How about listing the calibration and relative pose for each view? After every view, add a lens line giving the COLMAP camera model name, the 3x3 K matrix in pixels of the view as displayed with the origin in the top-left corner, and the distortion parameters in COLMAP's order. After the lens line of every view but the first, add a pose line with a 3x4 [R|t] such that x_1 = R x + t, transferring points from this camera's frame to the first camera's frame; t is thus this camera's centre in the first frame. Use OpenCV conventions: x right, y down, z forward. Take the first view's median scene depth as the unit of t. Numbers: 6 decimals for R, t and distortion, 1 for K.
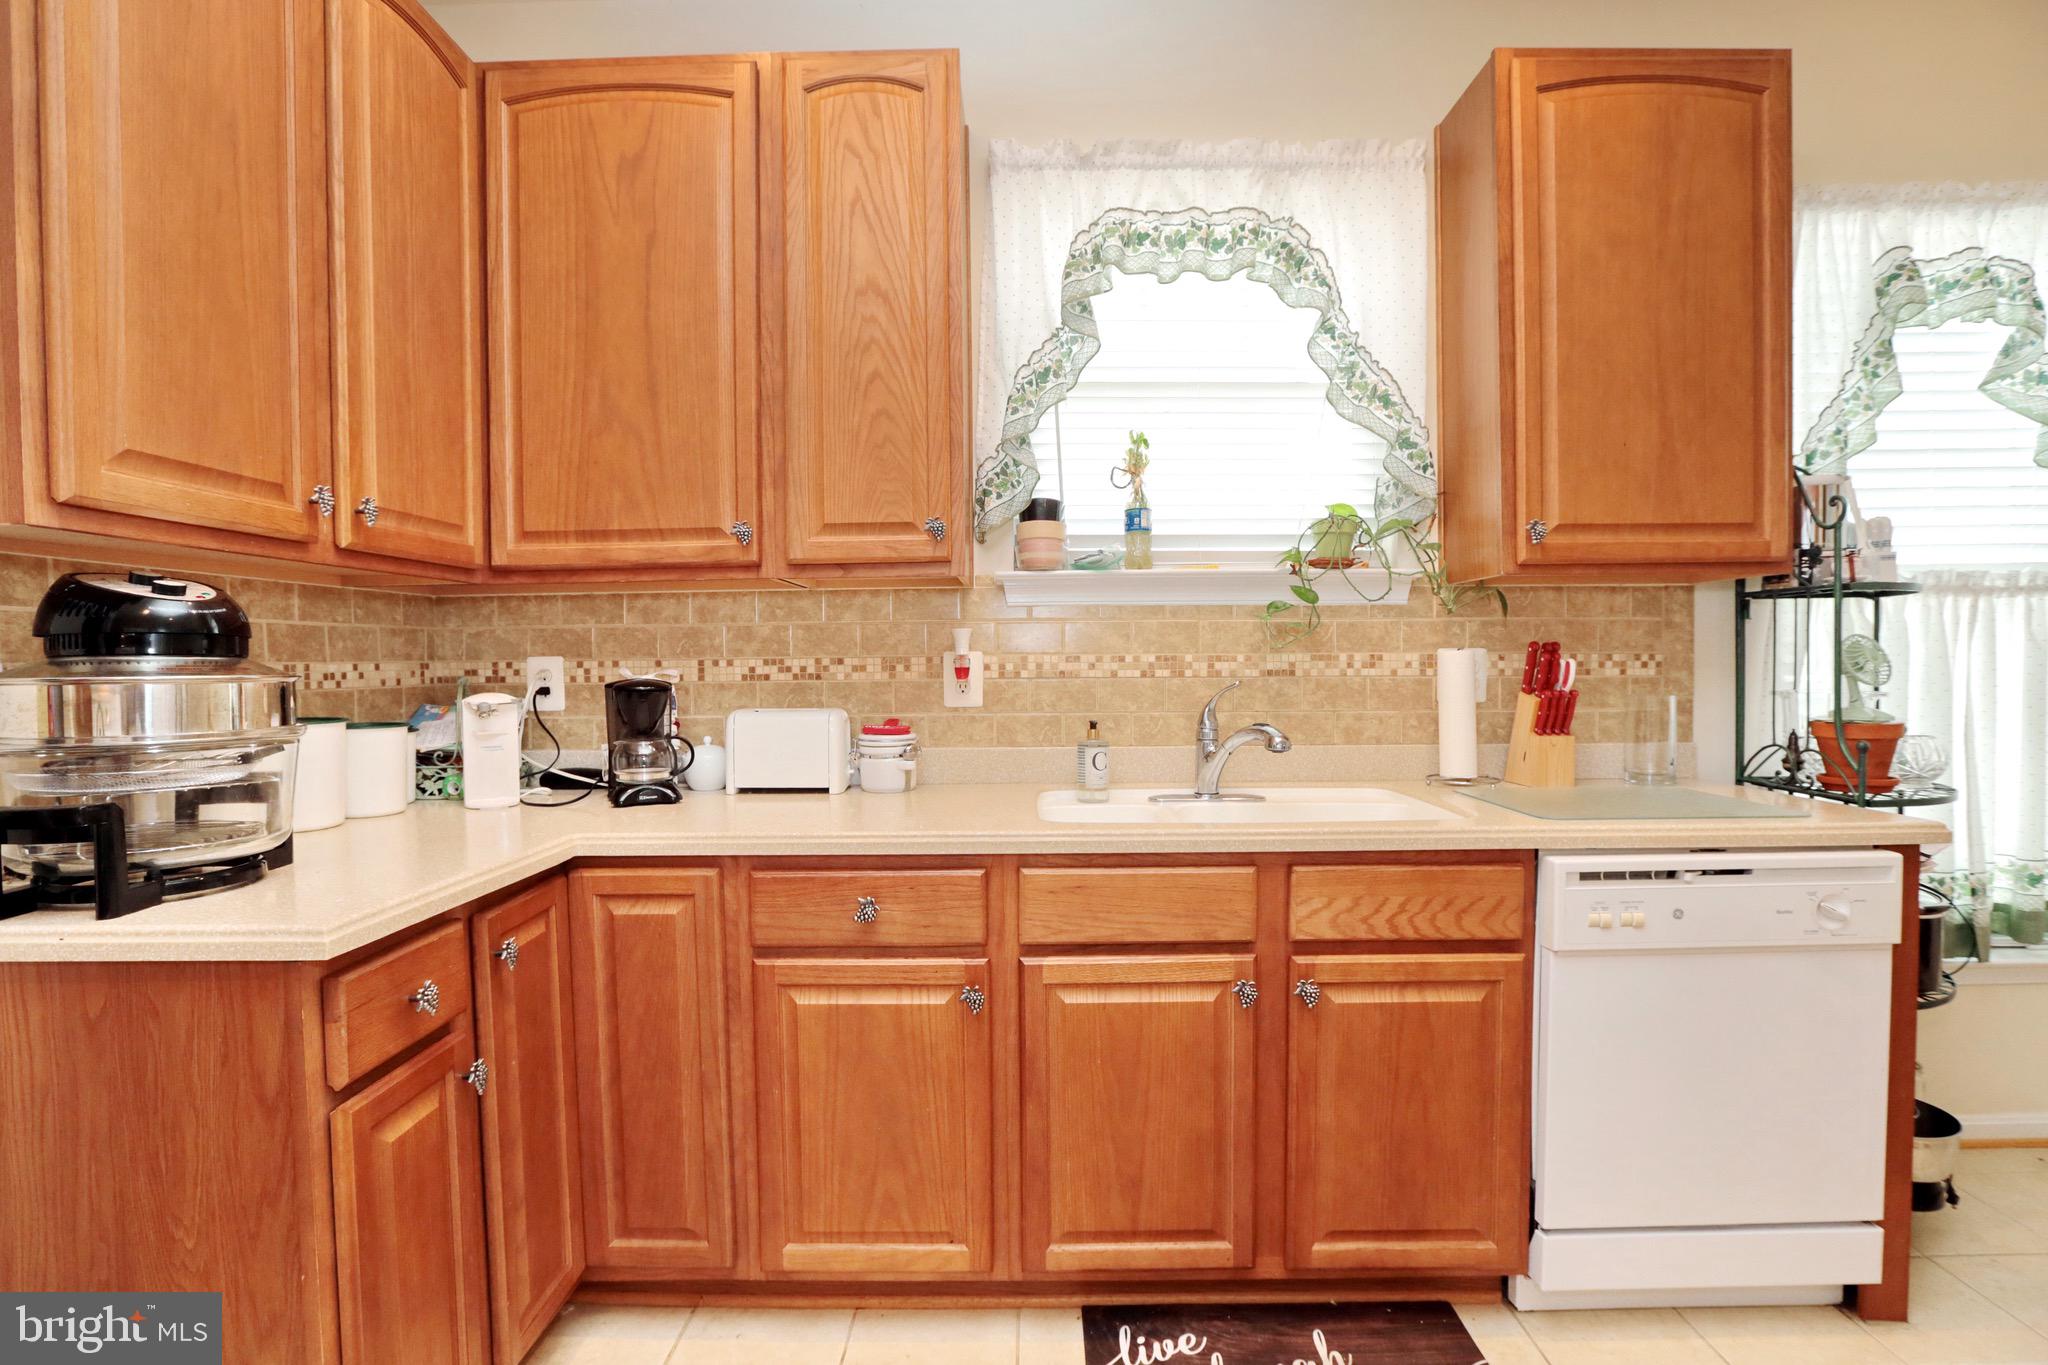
lens RADIAL K [[961.6, 0, 1011.0], [0, 961.6, 691.2], [0, 0, 1]] dist [-0.051902, 0.016296]
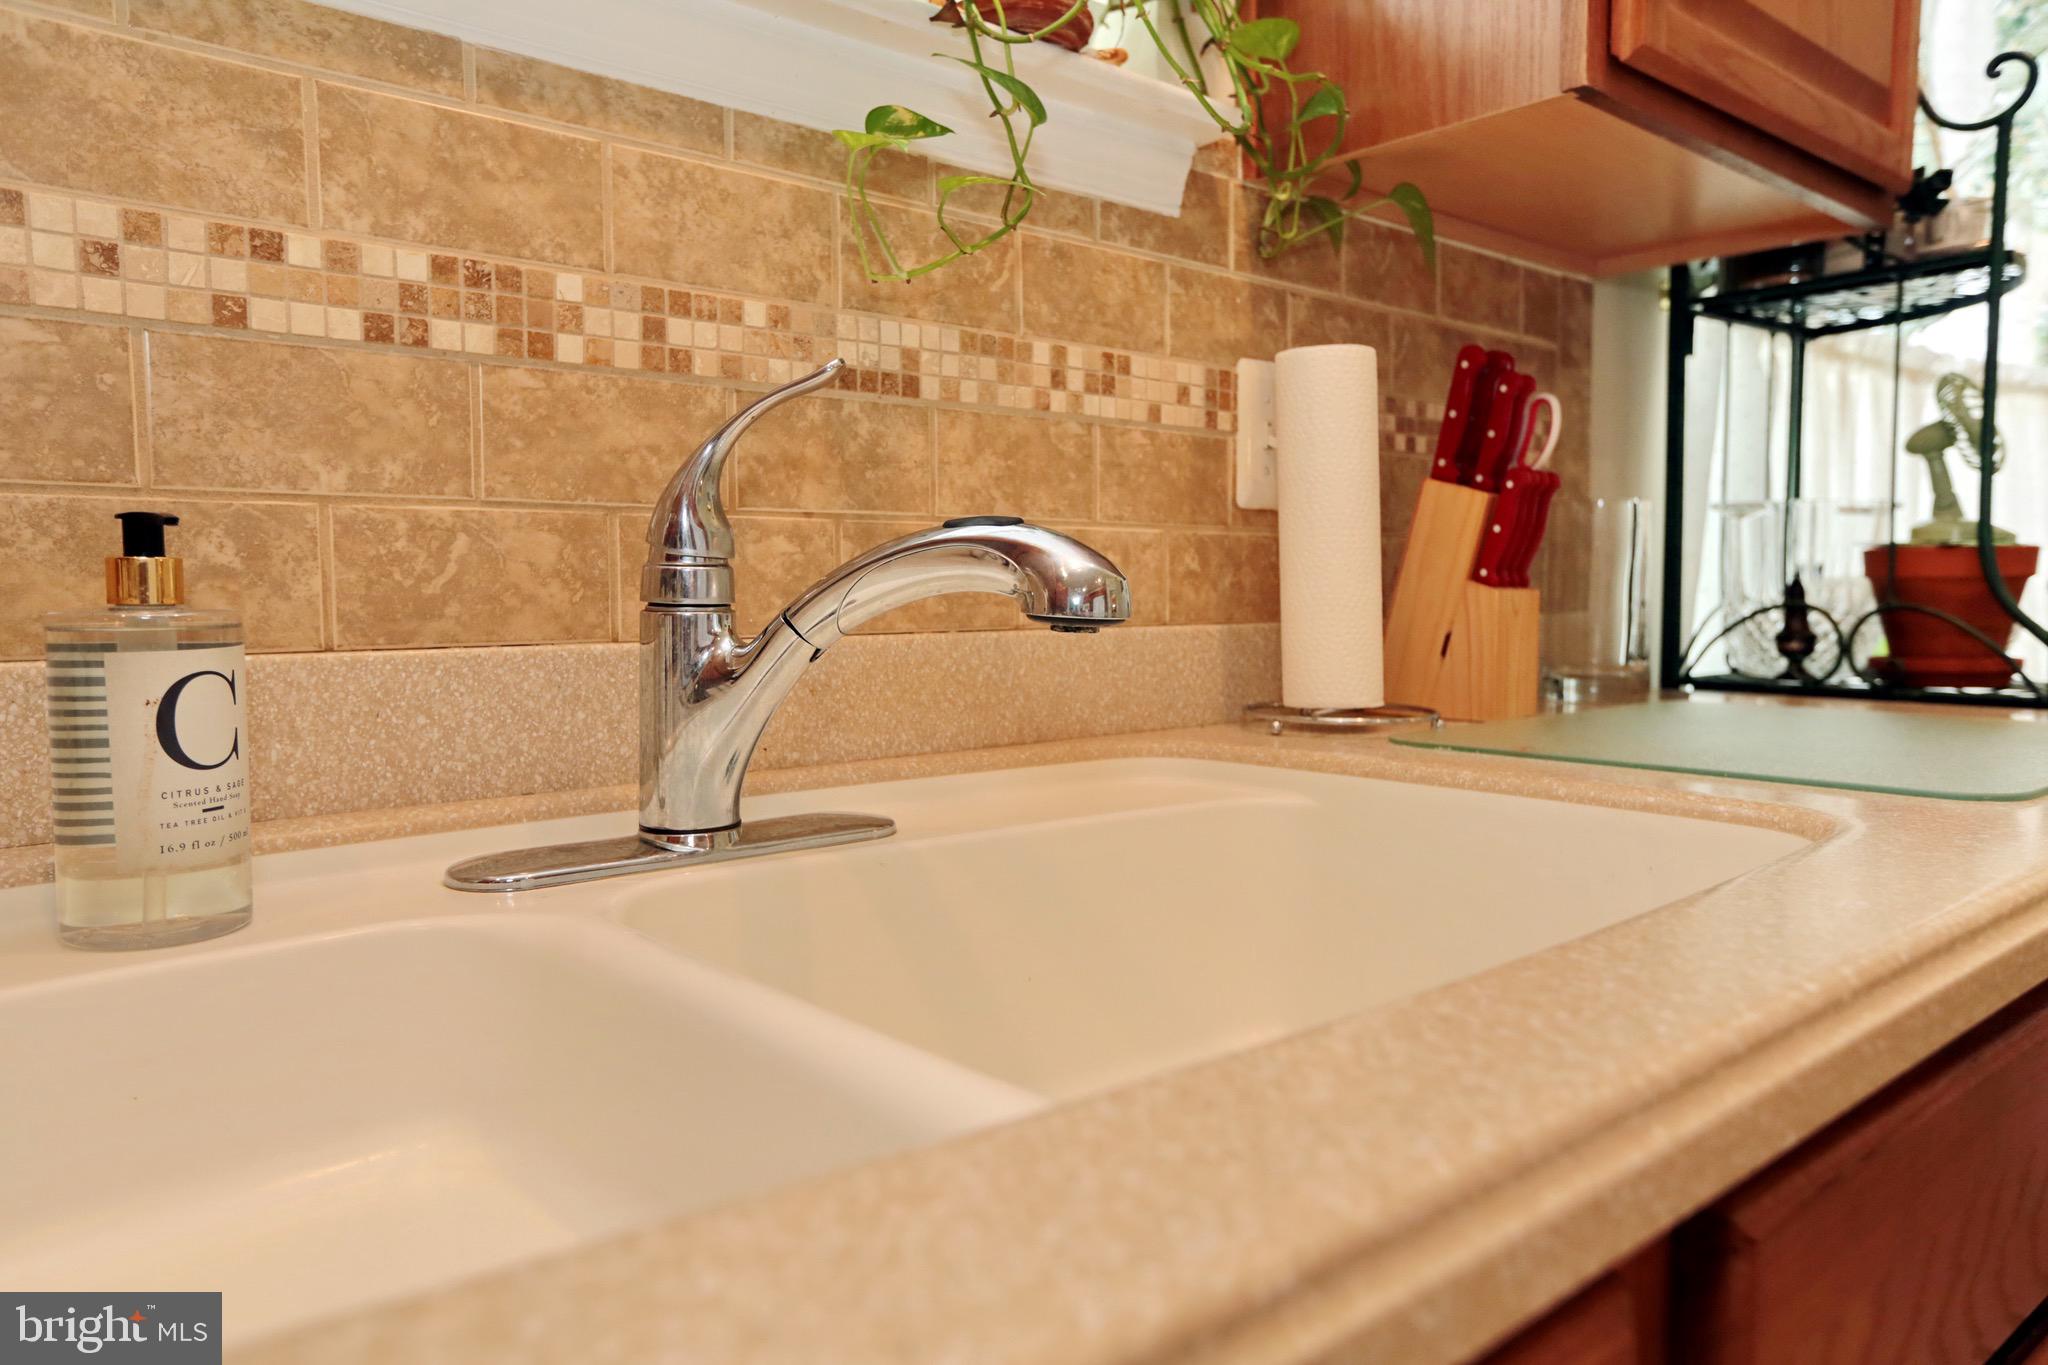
lens RADIAL K [[1421.3, 0, 1032.4], [0, 1421.3, 678.8], [0, 0, 1]] dist [-0.008011, 0.021031]
pose [[0.739112, -0.040656, 0.672354, 0.025134], [0.020886, 0.999080, 0.037453, 0.055665], [-0.673259, -0.013639, 0.739281, 0.663922]]
